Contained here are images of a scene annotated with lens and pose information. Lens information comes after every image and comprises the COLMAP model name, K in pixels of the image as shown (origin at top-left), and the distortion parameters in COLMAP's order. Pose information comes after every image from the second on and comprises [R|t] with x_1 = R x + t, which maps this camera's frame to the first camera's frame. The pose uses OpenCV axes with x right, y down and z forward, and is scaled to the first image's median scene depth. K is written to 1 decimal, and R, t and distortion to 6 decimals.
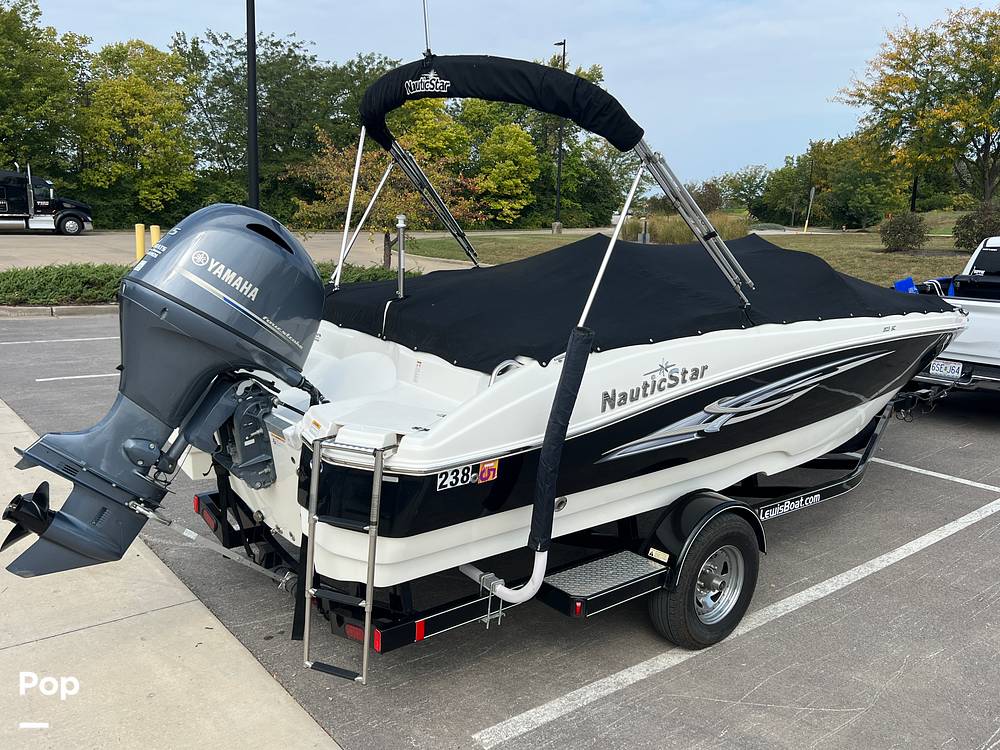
lens RADIAL K [[832.3, 0, 500.0], [0, 832.3, 375.0], [0, 0, 1]] dist [0.008352, 0.001994]
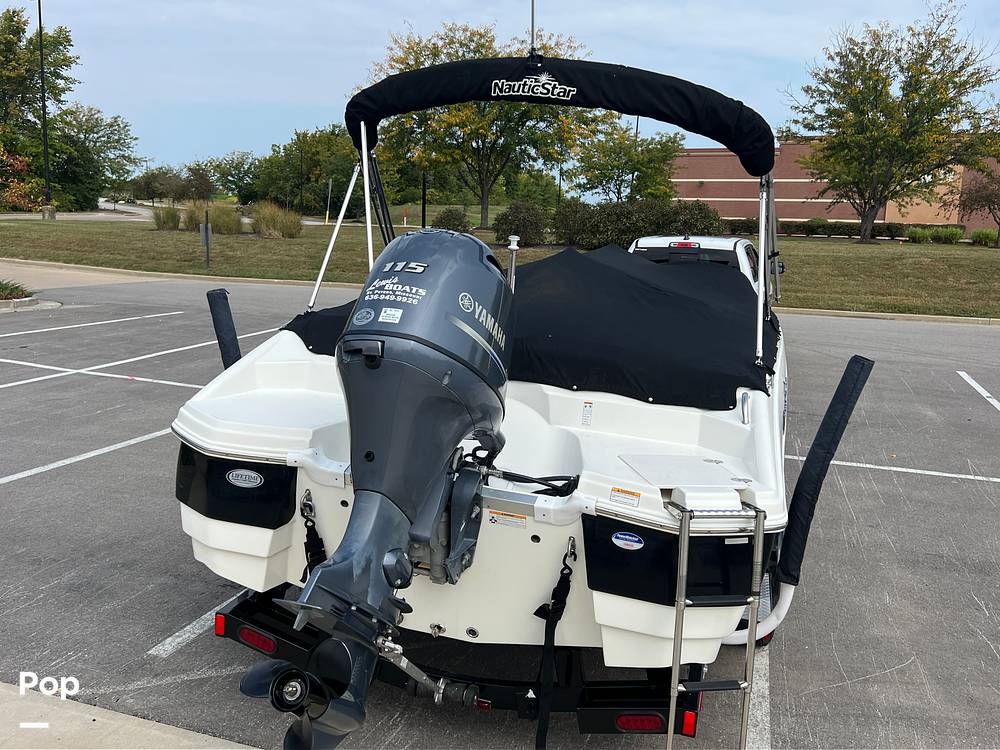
lens RADIAL K [[837.6, 0, 500.0], [0, 837.6, 375.0], [0, 0, 1]] dist [0.046686, -0.002241]
pose [[0.843146, -0.086211, 0.530728, -0.633331], [0.079975, 0.996190, 0.034767, -0.082274], [-0.531703, 0.013131, 0.846829, 0.276826]]
